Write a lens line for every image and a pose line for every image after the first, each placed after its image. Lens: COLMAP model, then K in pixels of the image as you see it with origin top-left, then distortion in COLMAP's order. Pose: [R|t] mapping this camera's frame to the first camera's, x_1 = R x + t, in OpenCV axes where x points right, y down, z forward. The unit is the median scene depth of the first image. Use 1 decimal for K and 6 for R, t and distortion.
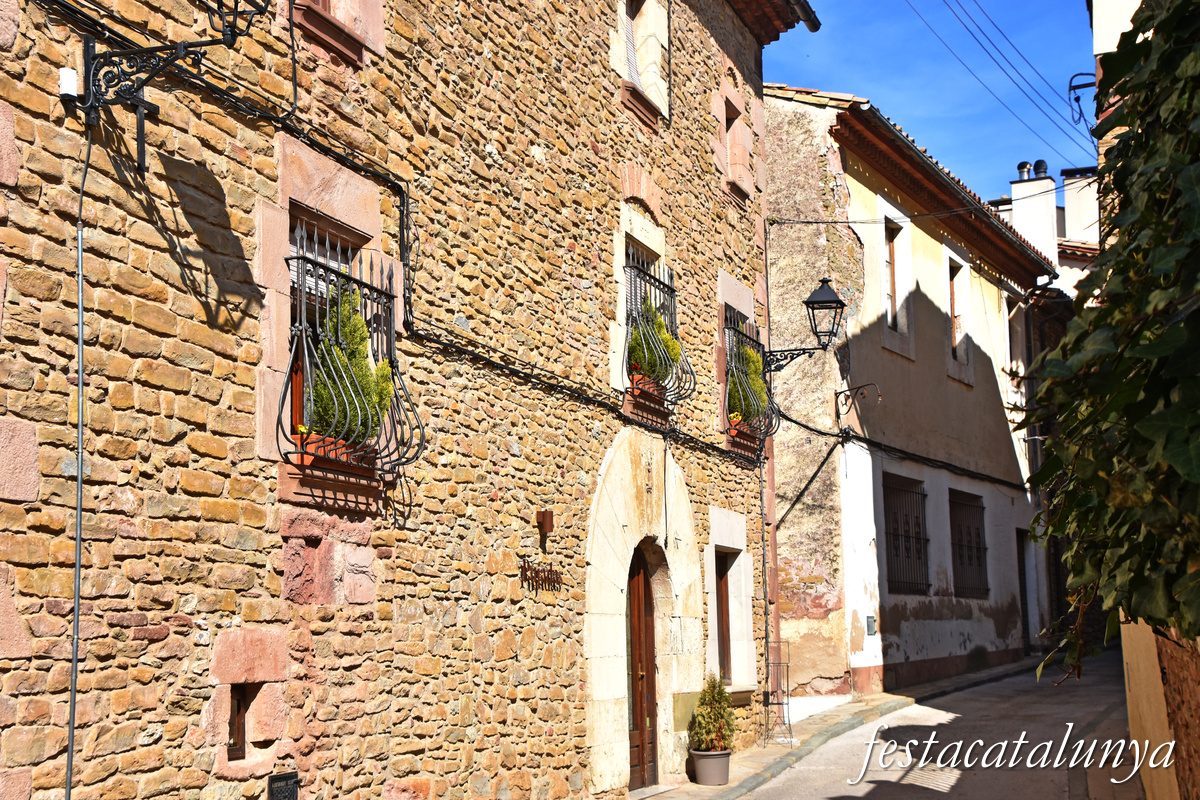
lens RADIAL K [[1794.7, 0, 600.0], [0, 1794.7, 400.0], [0, 0, 1]] dist [0.158715, 0.004825]
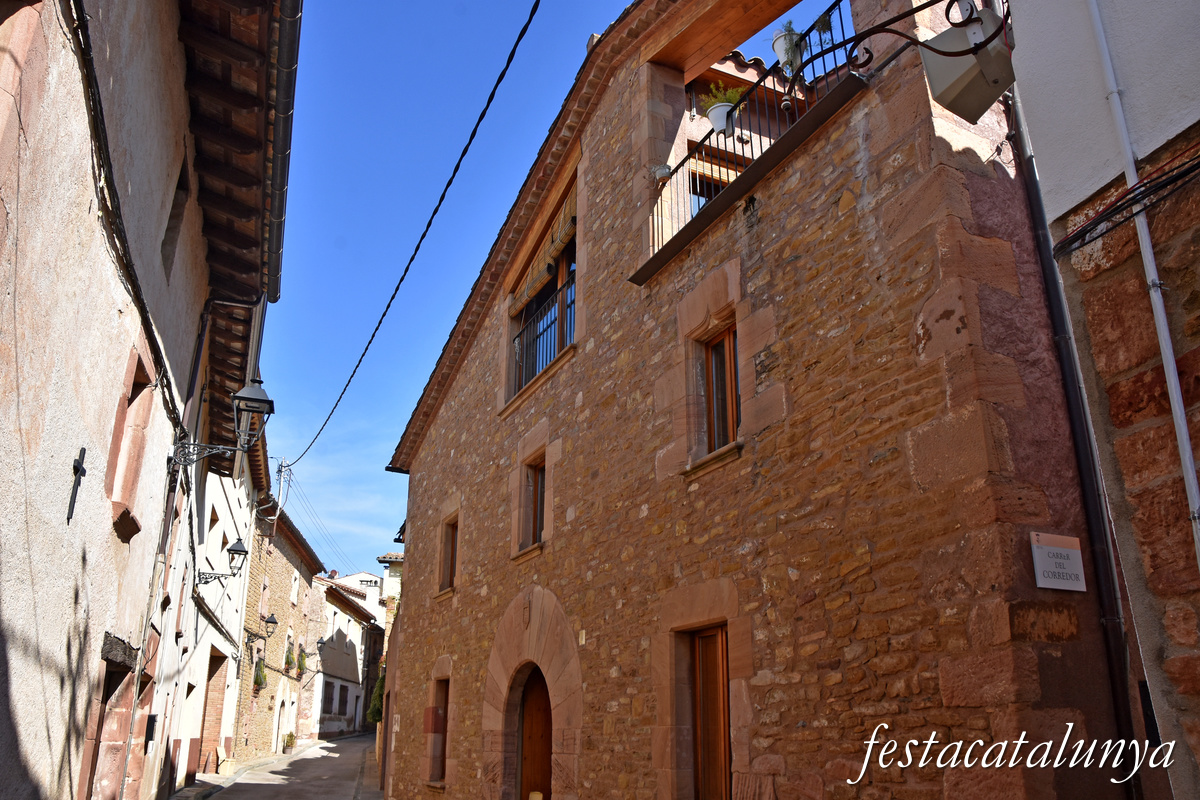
lens RADIAL K [[1000.1, 0, 600.0], [0, 1000.1, 400.0], [0, 0, 1]] dist [-0.006065, -0.002215]
pose [[0.891183, 0.168936, 0.421015, -0.301665], [-0.082195, 0.972844, -0.216377, -0.122449], [-0.446136, 0.158226, 0.880867, -1.165094]]
